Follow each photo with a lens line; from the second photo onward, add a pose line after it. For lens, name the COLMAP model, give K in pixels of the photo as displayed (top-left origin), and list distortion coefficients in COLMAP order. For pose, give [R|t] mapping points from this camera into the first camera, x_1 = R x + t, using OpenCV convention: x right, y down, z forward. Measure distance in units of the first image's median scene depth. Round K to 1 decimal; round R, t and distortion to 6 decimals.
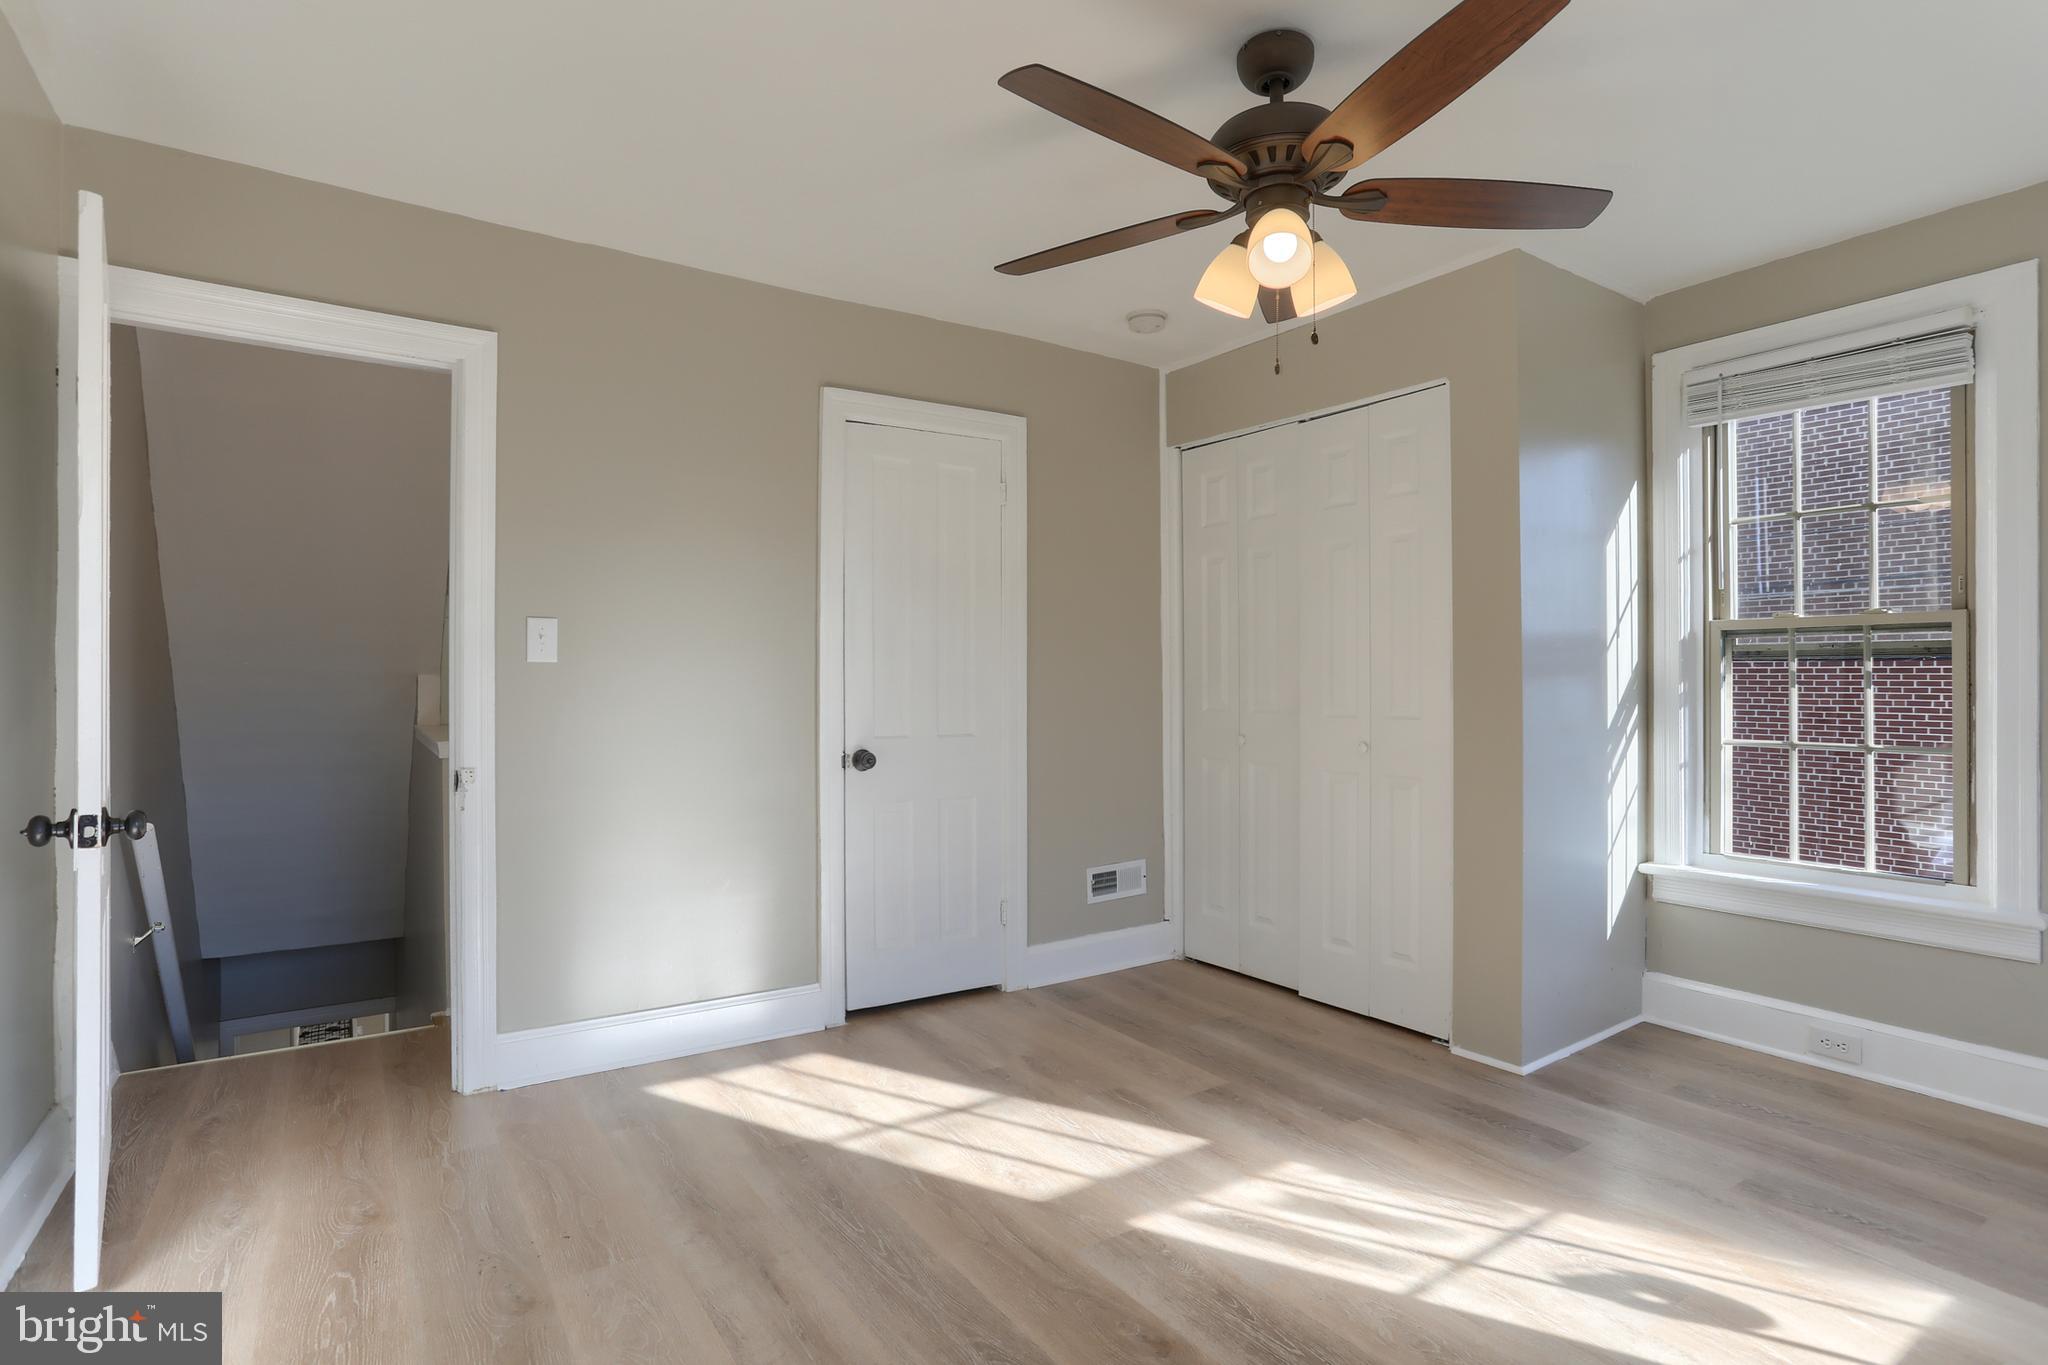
lens RADIAL K [[1012.7, 0, 1018.1], [0, 1012.7, 683.8], [0, 0, 1]] dist [-0.021469, 0.001667]
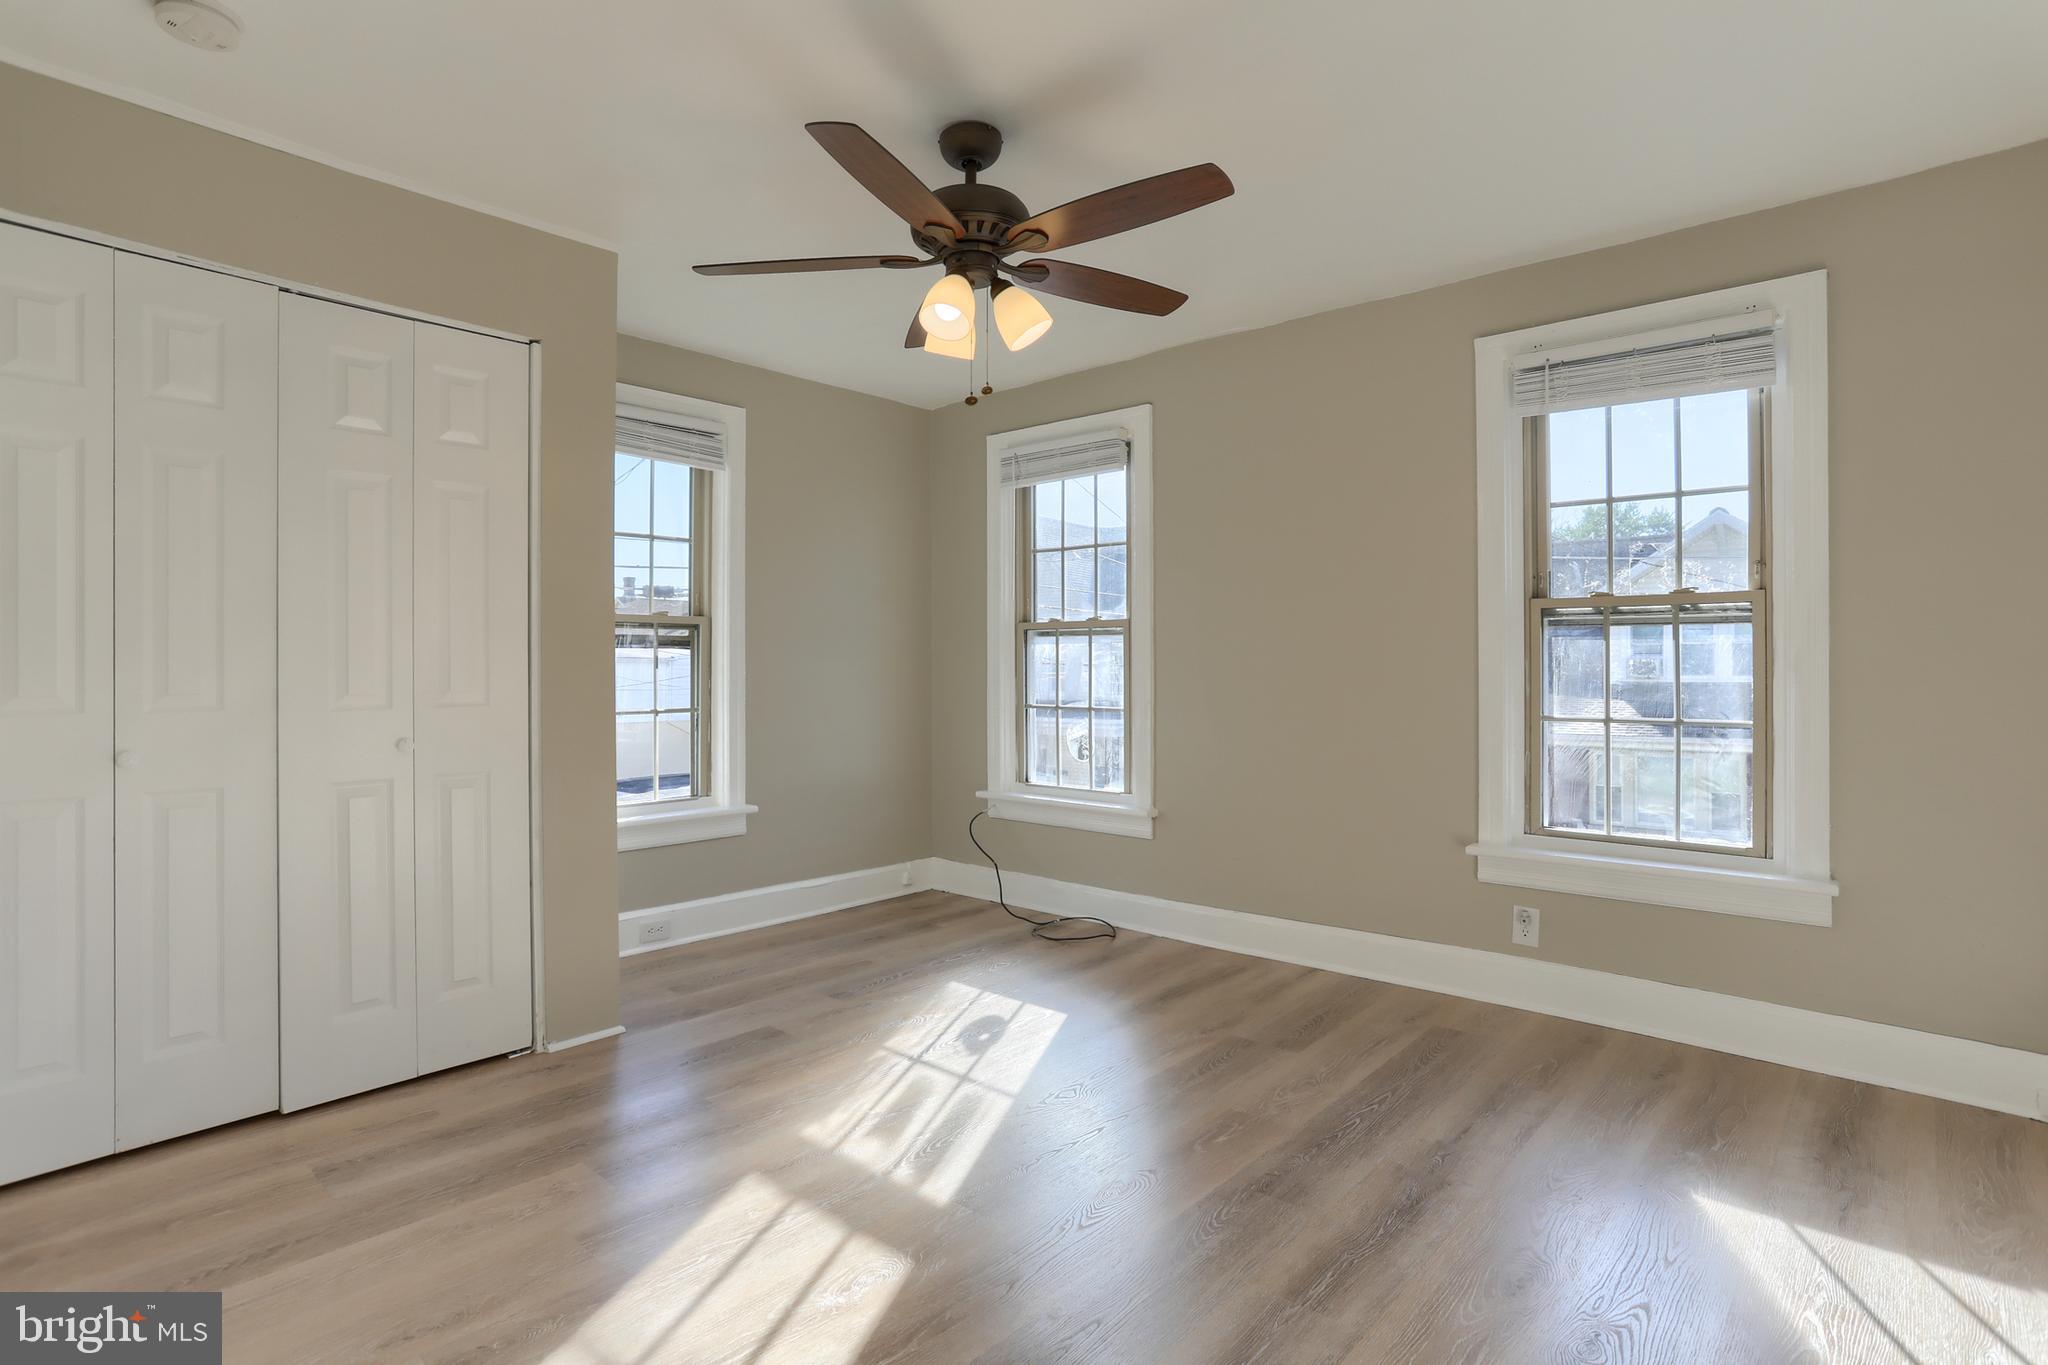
lens RADIAL K [[1012.7, 0, 1022.8], [0, 1012.7, 669.7], [0, 0, 1]] dist [-0.021469, 0.001667]
pose [[-0.229096, -0.010417, 0.973348, -0.772683], [-0.003972, 0.999944, 0.009766, -0.011975], [-0.973396, -0.001629, -0.229125, 1.003173]]
